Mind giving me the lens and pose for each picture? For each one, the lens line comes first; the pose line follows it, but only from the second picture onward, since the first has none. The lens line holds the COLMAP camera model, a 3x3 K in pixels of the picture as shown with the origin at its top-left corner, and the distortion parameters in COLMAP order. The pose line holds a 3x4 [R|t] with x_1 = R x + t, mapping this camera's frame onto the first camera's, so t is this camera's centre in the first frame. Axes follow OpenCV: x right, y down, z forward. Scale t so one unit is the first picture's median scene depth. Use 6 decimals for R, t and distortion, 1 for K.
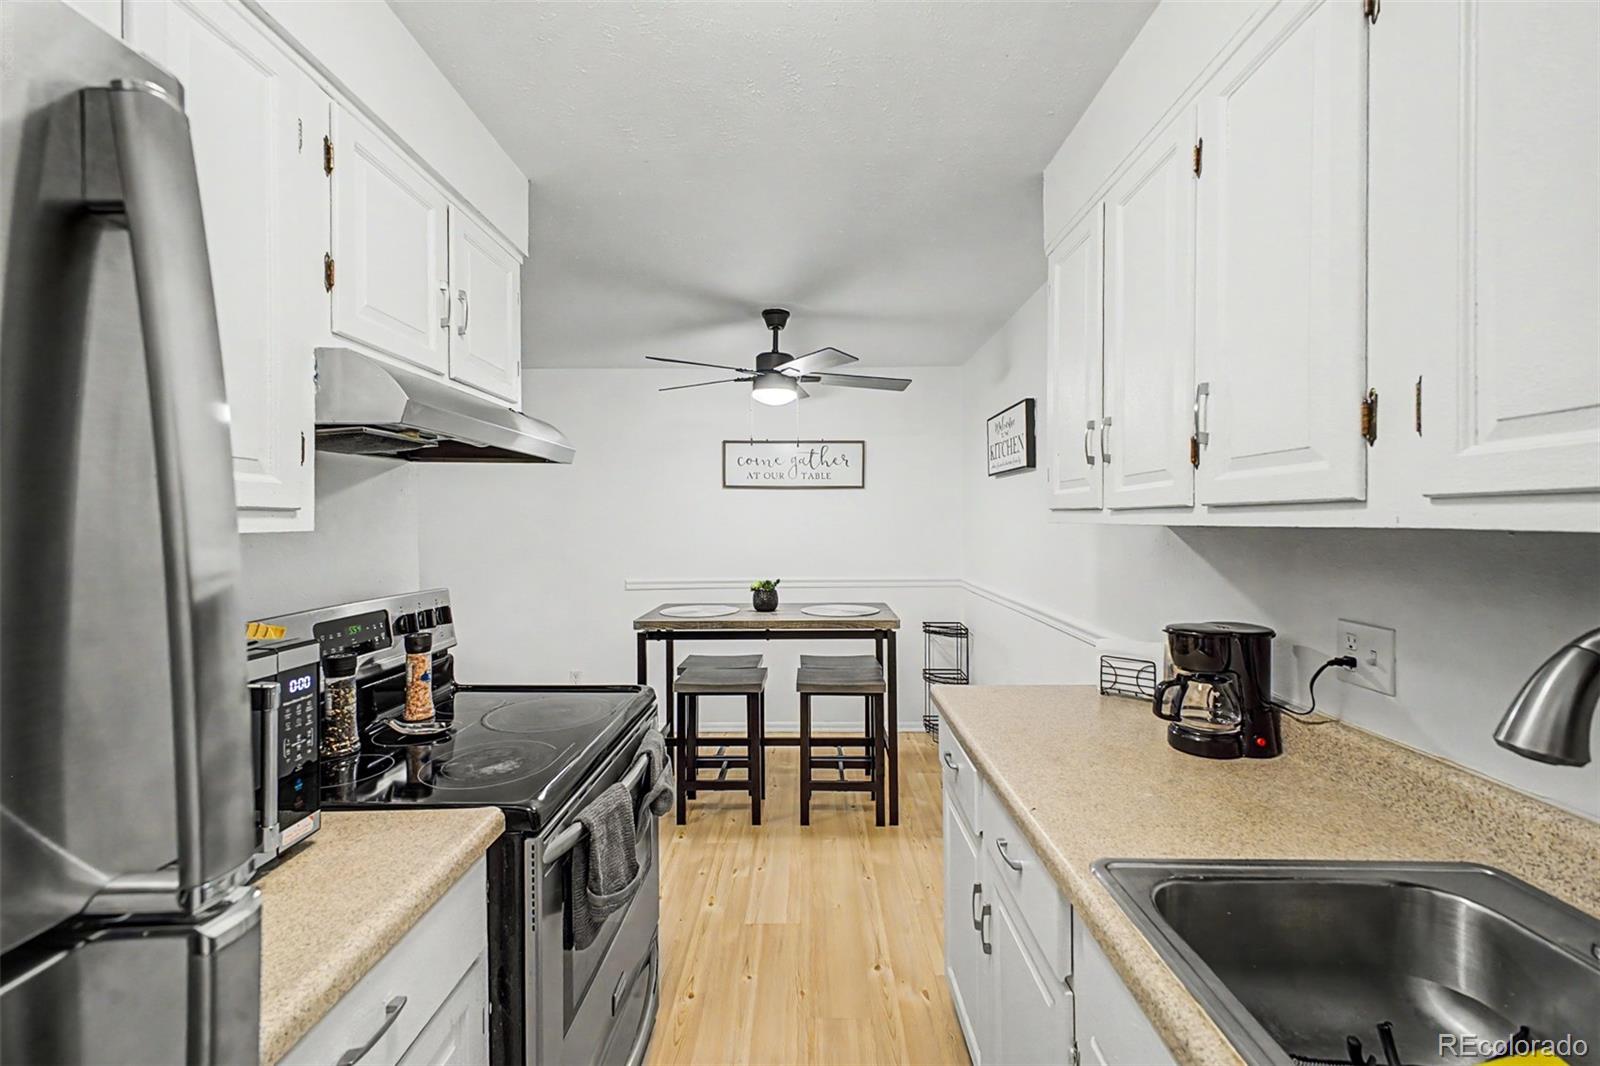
lens RADIAL K [[625.1, 0, 794.5], [0, 625.1, 530.2], [0, 0, 1]] dist [0.023320, -0.009690]
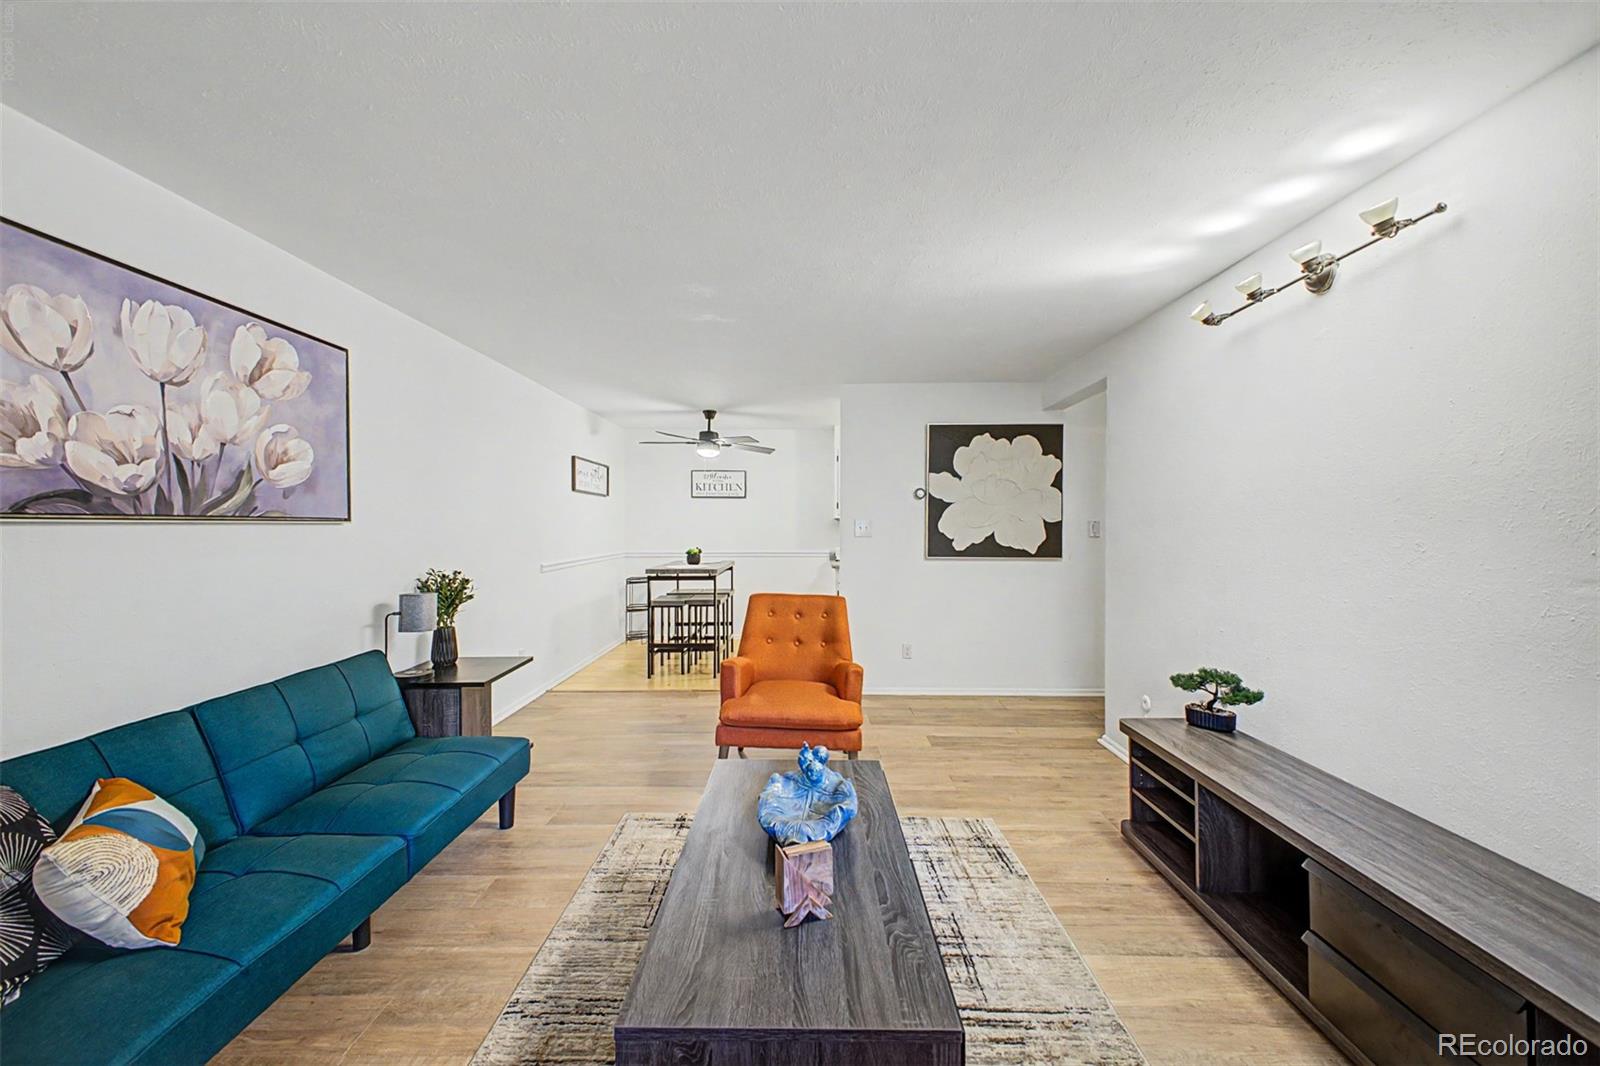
lens RADIAL K [[626.5, 0, 803.0], [0, 626.5, 532.4], [0, 0, 1]] dist [0.018269, -0.007414]
pose [[-0.016837, -0.005259, 0.999844, -1.913608], [0.013983, 0.999887, 0.005494, 0.027392], [-0.999760, 0.014073, -0.016761, 0.707645]]
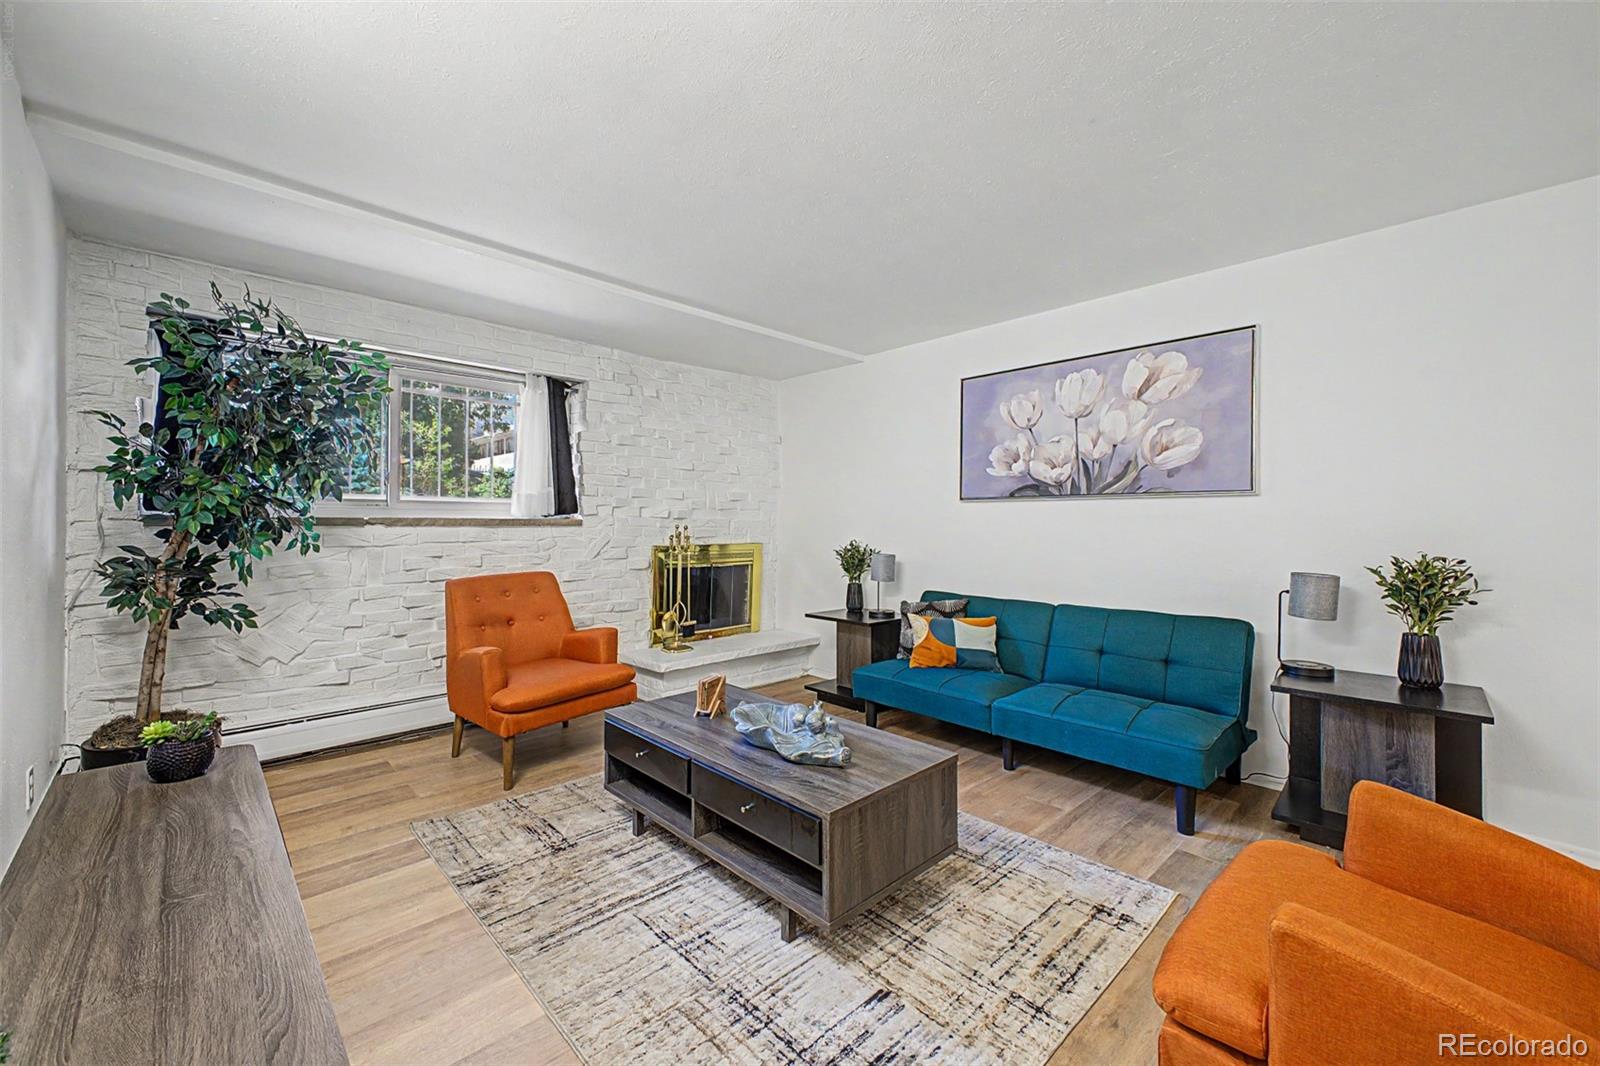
lens RADIAL K [[639.3, 0, 798.9], [0, 639.3, 523.4], [0, 0, 1]] dist [0.023250, -0.010961]
pose [[0.713795, 0.008209, -0.700307, -0.832070], [-0.017873, 0.999819, -0.006497, 0.069814], [0.700127, 0.017154, 0.713813, 0.212437]]
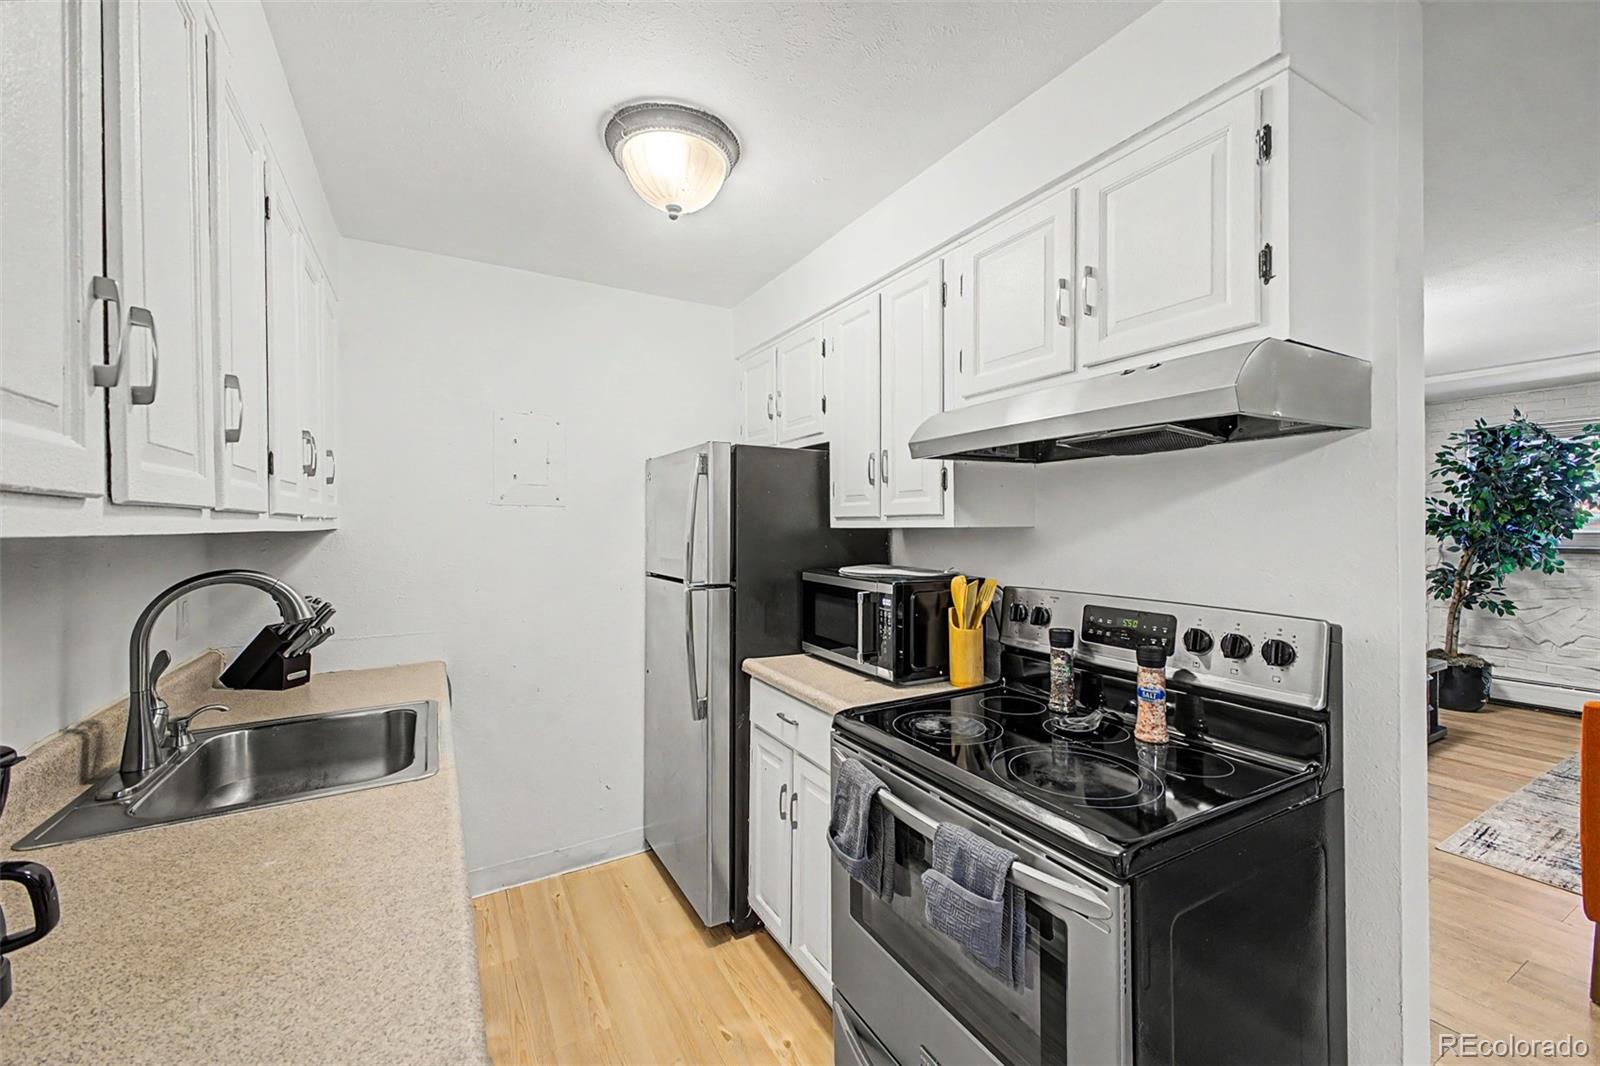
lens RADIAL K [[630.3, 0, 795.1], [0, 630.3, 525.1], [0, 0, 1]] dist [0.022807, -0.009317]
pose [[-0.857513, 0.010736, -0.514349, 0.150735], [0.005101, 0.999911, 0.012367, -0.010956], [0.514436, 0.007982, -0.857491, 0.721271]]
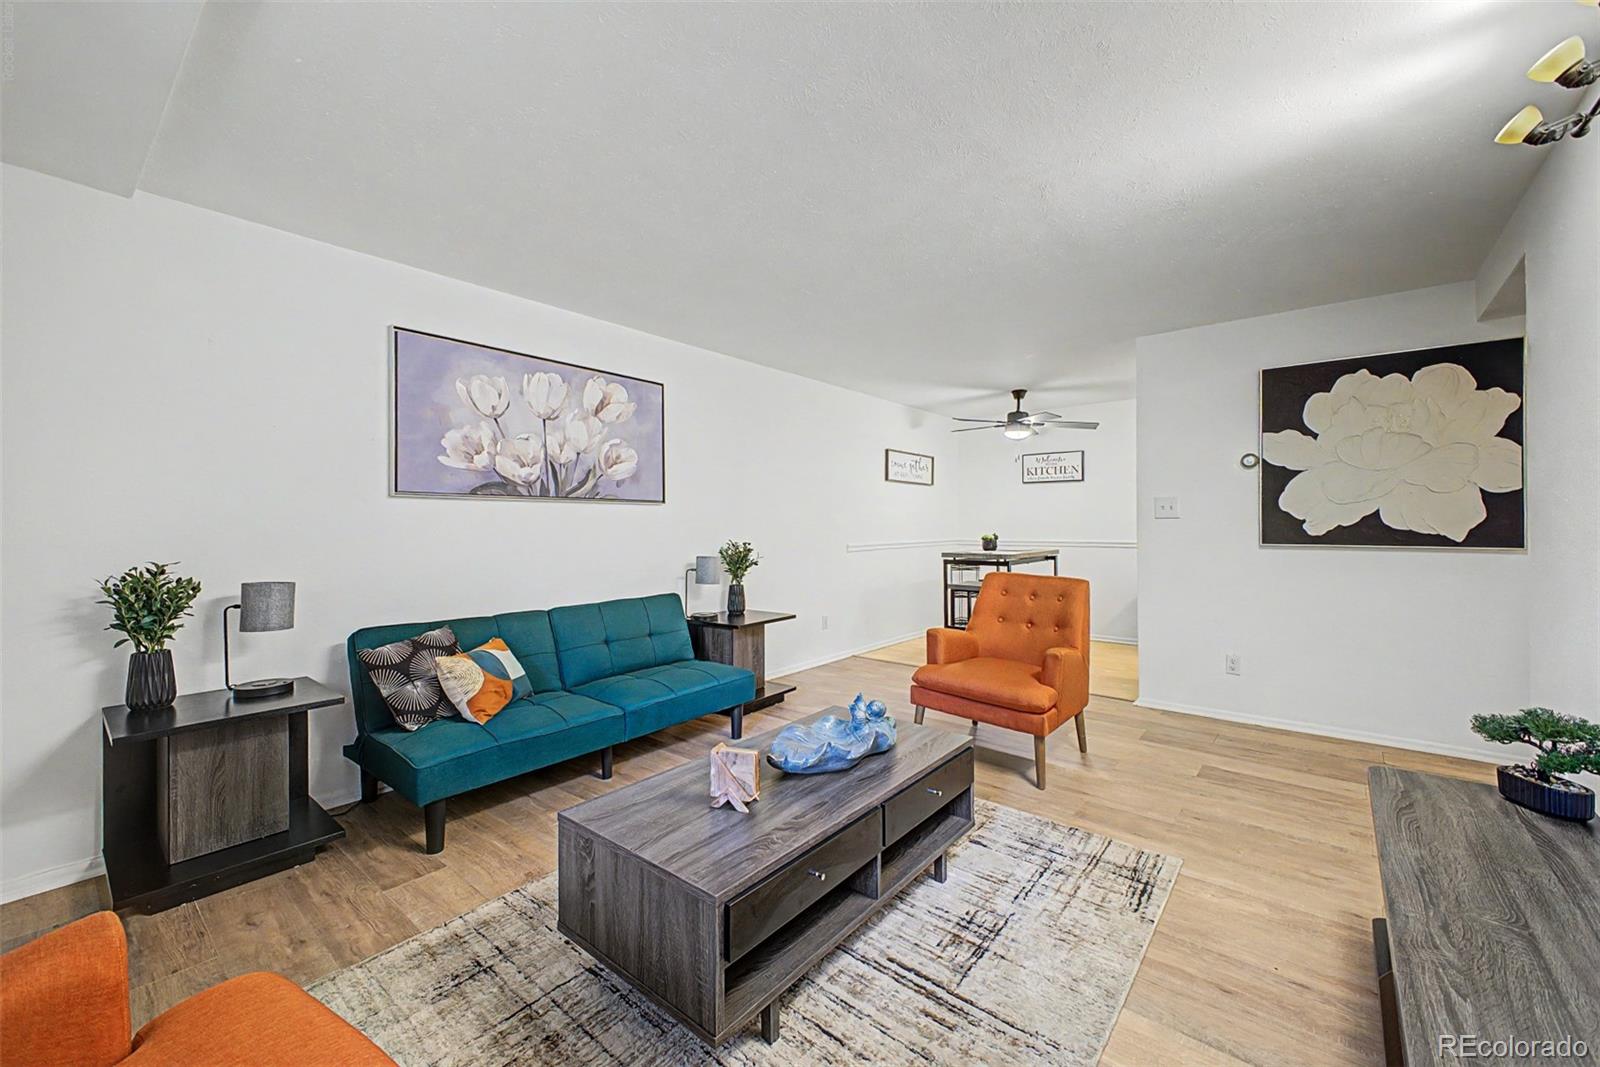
lens RADIAL K [[639.3, 0, 798.9], [0, 639.3, 523.9], [0, 0, 1]] dist [0.023250, -0.010961]
pose [[0.617763, 0.004545, 0.786351, -1.862564], [0.010063, 0.999856, -0.013685, 0.070783], [-0.786300, 0.016367, 0.617628, 0.317219]]
